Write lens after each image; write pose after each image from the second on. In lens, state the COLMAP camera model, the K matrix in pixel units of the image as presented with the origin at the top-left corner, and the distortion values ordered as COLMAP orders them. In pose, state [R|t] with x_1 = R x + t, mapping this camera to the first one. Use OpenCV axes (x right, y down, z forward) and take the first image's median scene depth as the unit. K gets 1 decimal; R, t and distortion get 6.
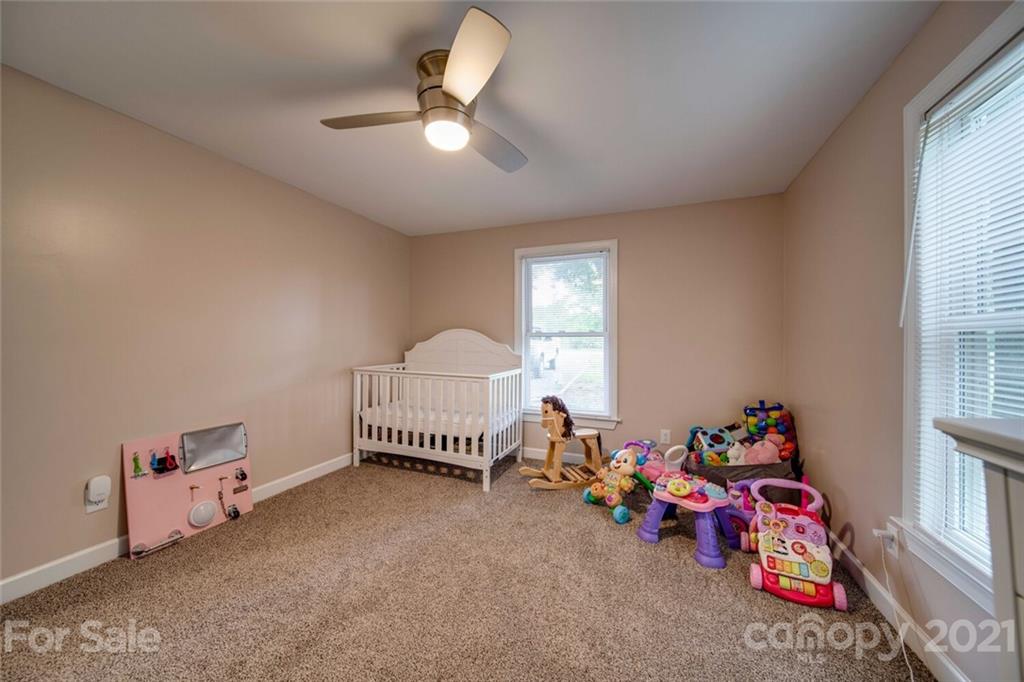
lens RADIAL K [[361.3, 0, 507.6], [0, 361.3, 340.0], [0, 0, 1]] dist [-0.000808, -0.001426]
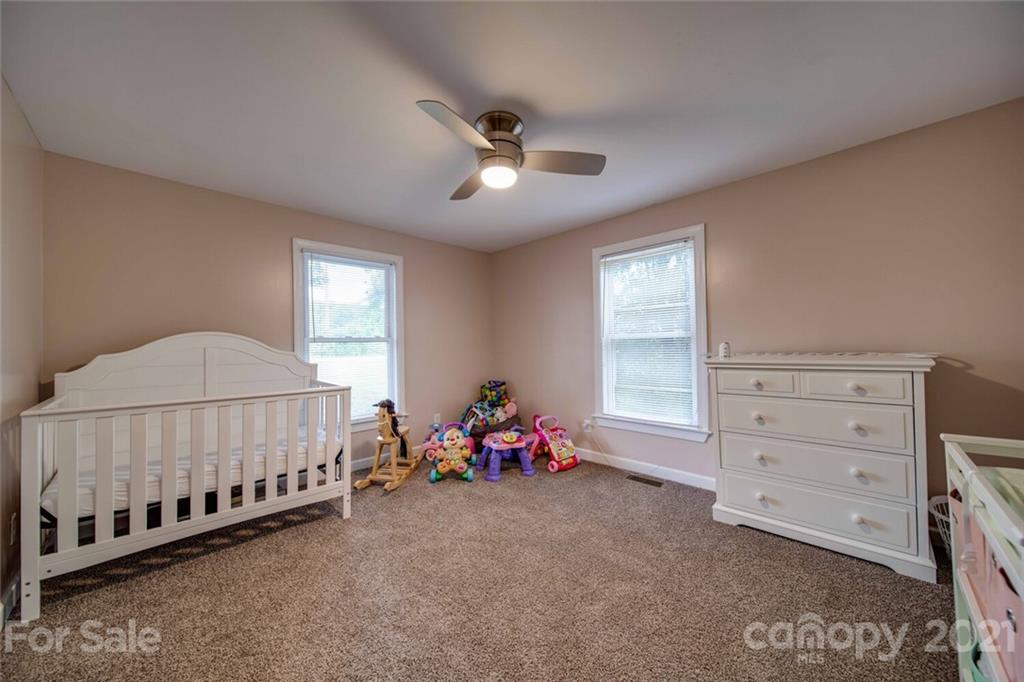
lens RADIAL K [[361.3, 0, 511.8], [0, 361.3, 339.2], [0, 0, 1]] dist [-0.000808, -0.001426]
pose [[0.390149, 0.000140, 0.920752, -0.683013], [0.014498, 0.999875, -0.006296, -0.005960], [-0.920638, 0.015806, 0.390098, 0.264940]]
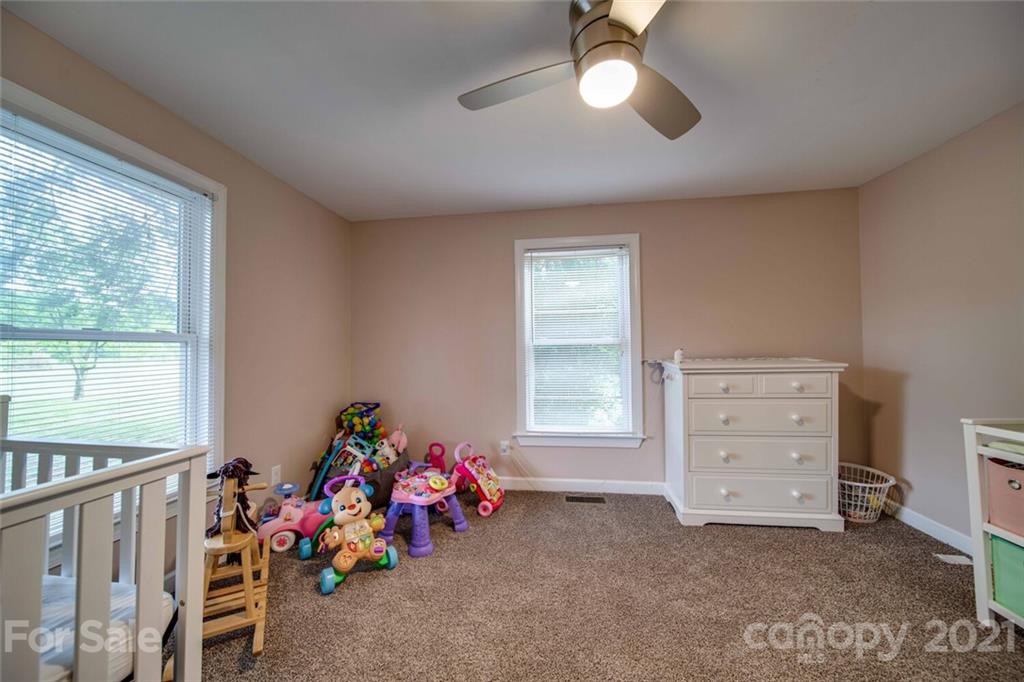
lens RADIAL K [[361.3, 0, 513.8], [0, 361.3, 339.6], [0, 0, 1]] dist [-0.000808, -0.001426]
pose [[-0.250831, 0.025270, 0.967701, -0.461602], [0.002751, 0.999674, -0.025392, 0.002171], [-0.968027, -0.003707, -0.250819, 0.749013]]
